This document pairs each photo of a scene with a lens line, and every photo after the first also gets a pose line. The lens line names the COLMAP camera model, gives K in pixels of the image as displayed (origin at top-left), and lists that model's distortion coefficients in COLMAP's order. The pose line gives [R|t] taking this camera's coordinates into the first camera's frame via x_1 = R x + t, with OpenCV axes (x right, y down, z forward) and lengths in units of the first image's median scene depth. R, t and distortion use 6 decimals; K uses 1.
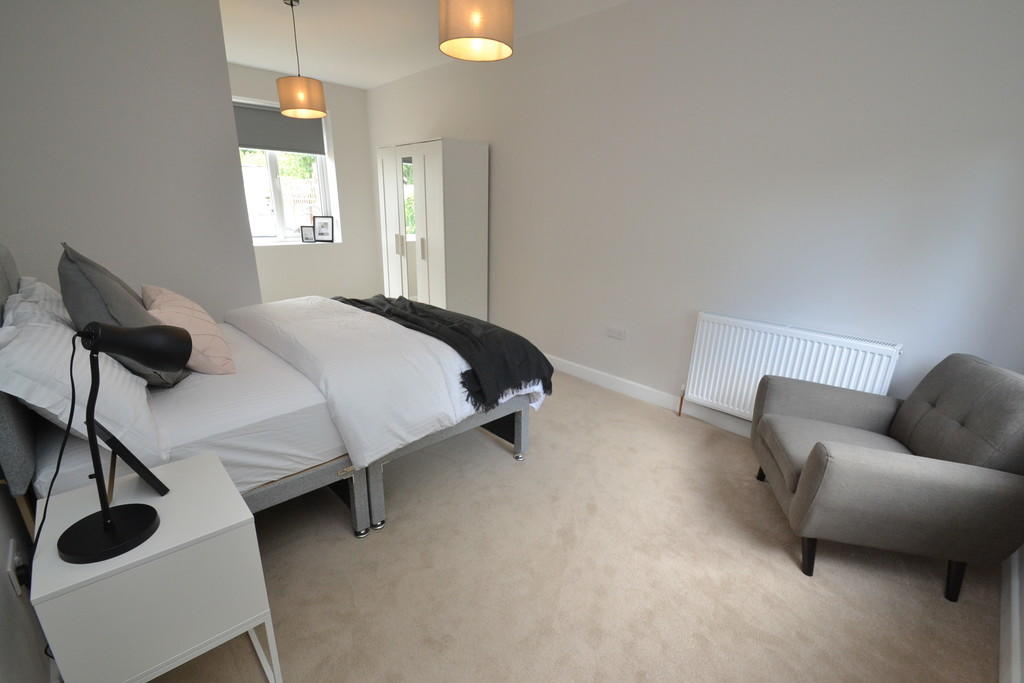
lens RADIAL K [[454.3, 0, 506.2], [0, 454.3, 357.2], [0, 0, 1]] dist [0.002679, -0.000438]
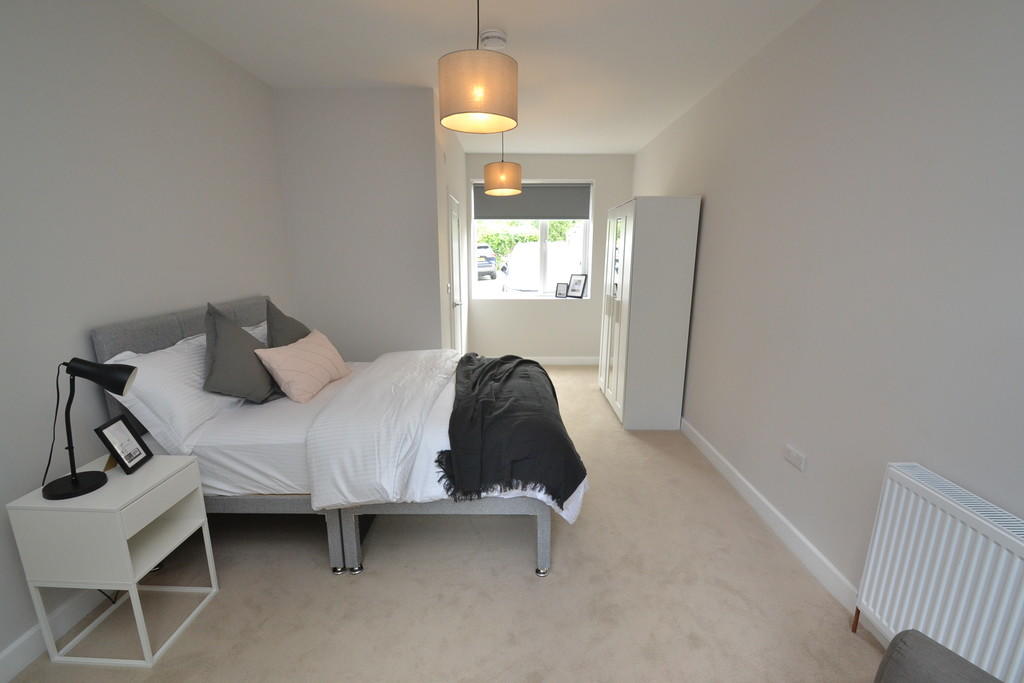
lens RADIAL K [[454.3, 0, 506.2], [0, 454.3, 357.2], [0, 0, 1]] dist [0.002679, -0.000438]
pose [[0.728916, 0.134757, -0.671209, 0.607667], [-0.203898, 0.978674, -0.024941, -0.160431], [0.653534, 0.155038, 0.740848, 0.351964]]
